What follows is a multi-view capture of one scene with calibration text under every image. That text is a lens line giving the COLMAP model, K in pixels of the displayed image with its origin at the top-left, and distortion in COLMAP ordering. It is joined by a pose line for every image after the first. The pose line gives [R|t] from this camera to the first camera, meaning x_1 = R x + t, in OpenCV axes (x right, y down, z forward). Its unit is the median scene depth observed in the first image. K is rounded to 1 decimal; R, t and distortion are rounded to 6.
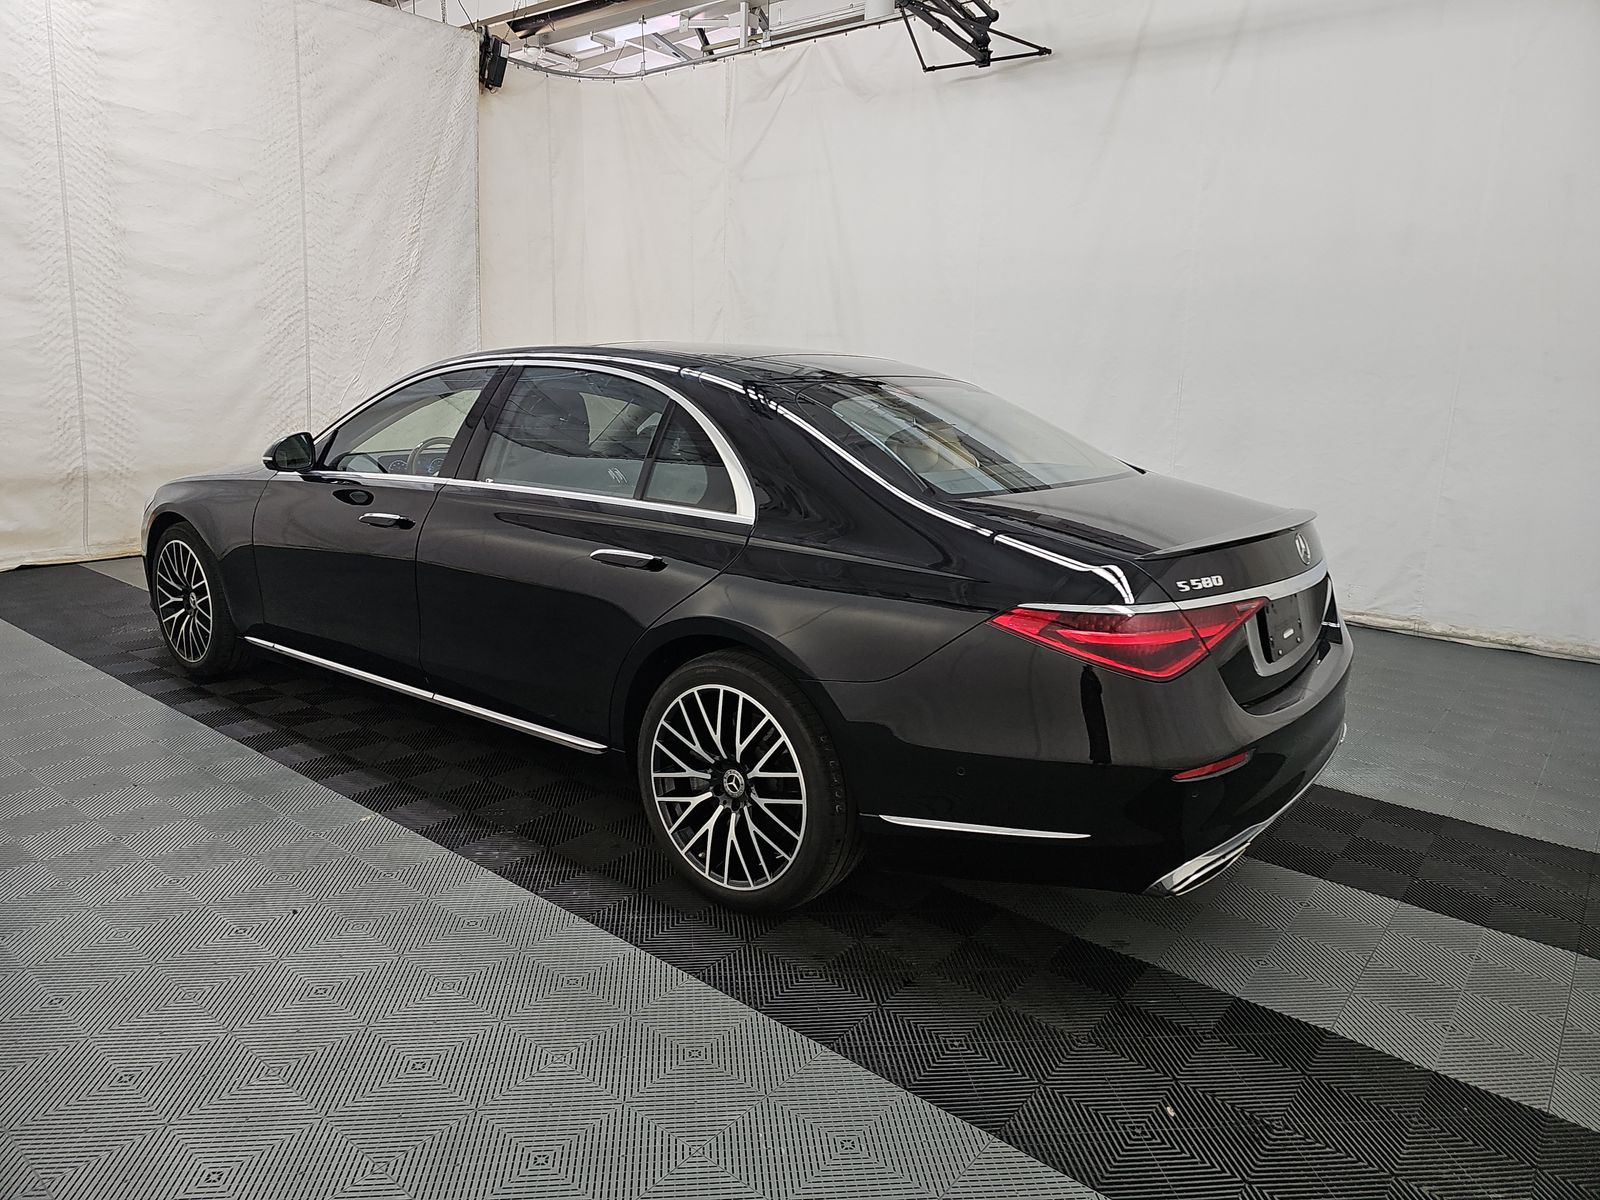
lens RADIAL K [[1041.3, 0, 790.2], [0, 1041.3, 611.5], [0, 0, 1]] dist [0.039254, -0.036694]
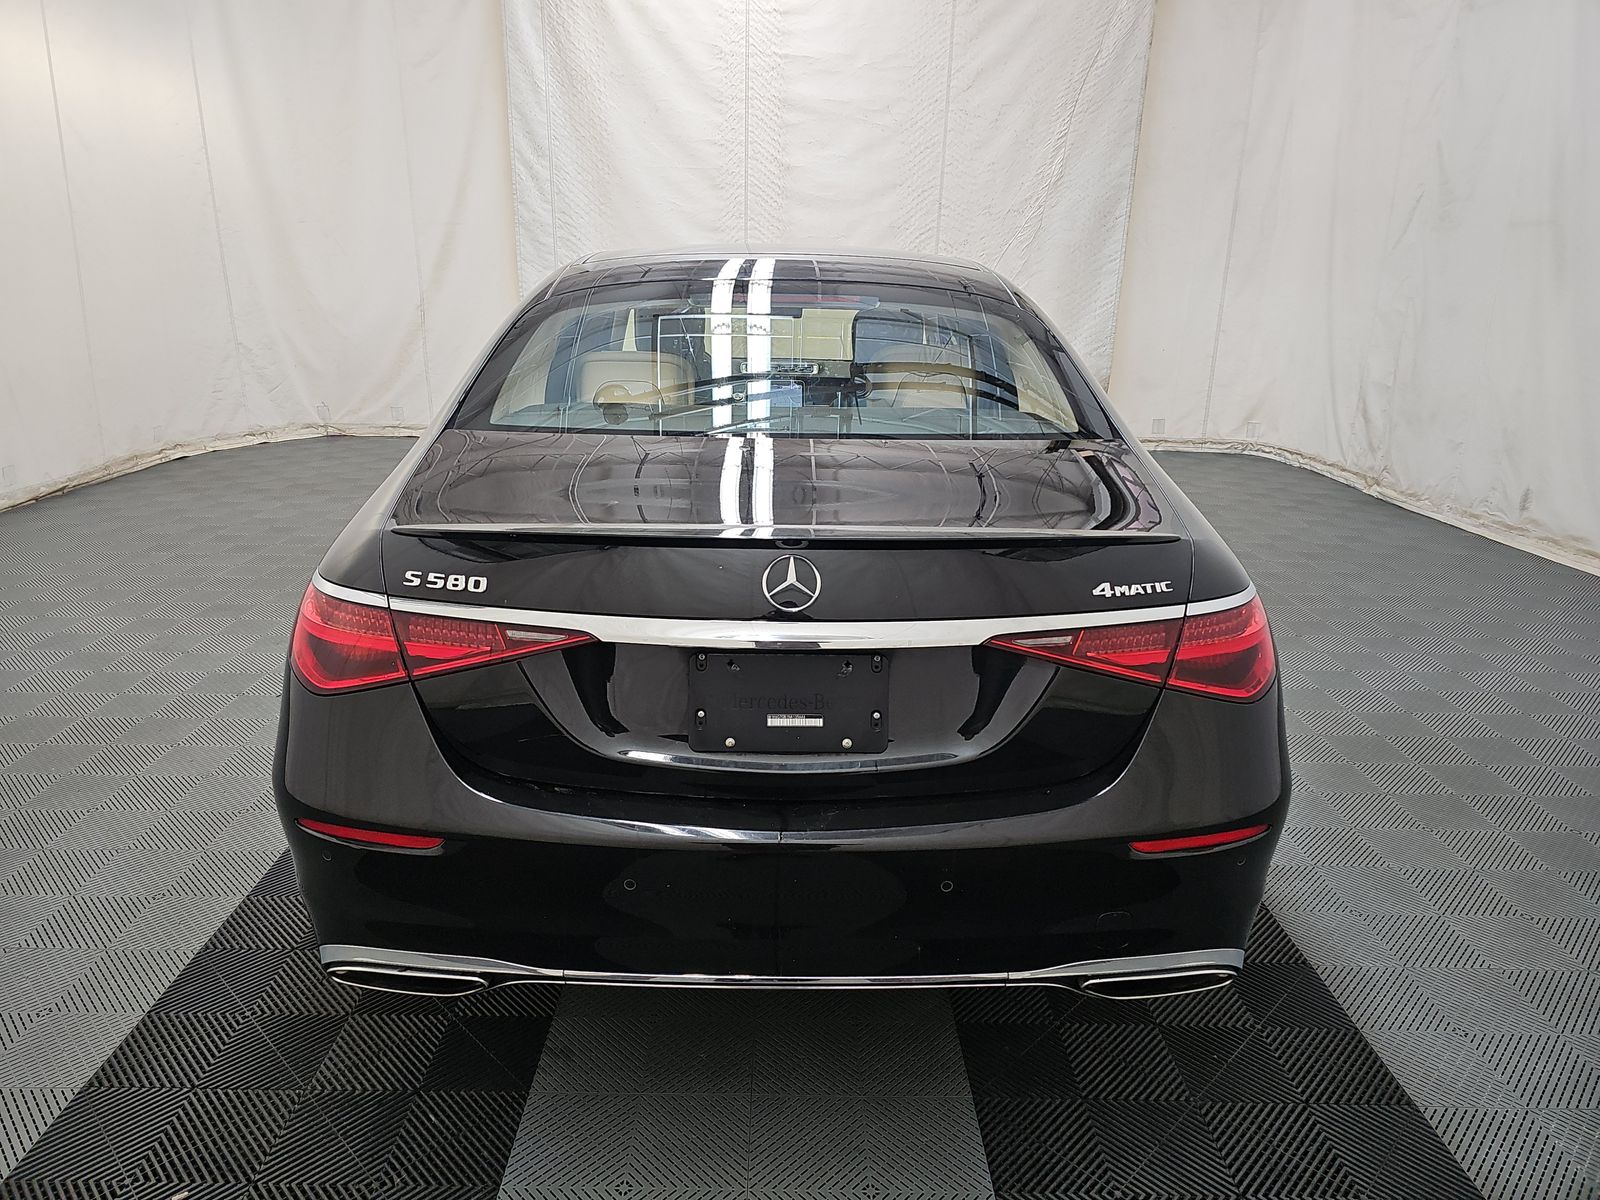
lens RADIAL K [[1041.3, 0, 785.8], [0, 1041.3, 596.1], [0, 0, 1]] dist [0.039254, -0.036694]
pose [[0.639366, 0.213700, -0.738609, 0.341447], [-0.168983, 0.976169, 0.136156, -0.048595], [0.750104, 0.037759, 0.660241, 0.234683]]
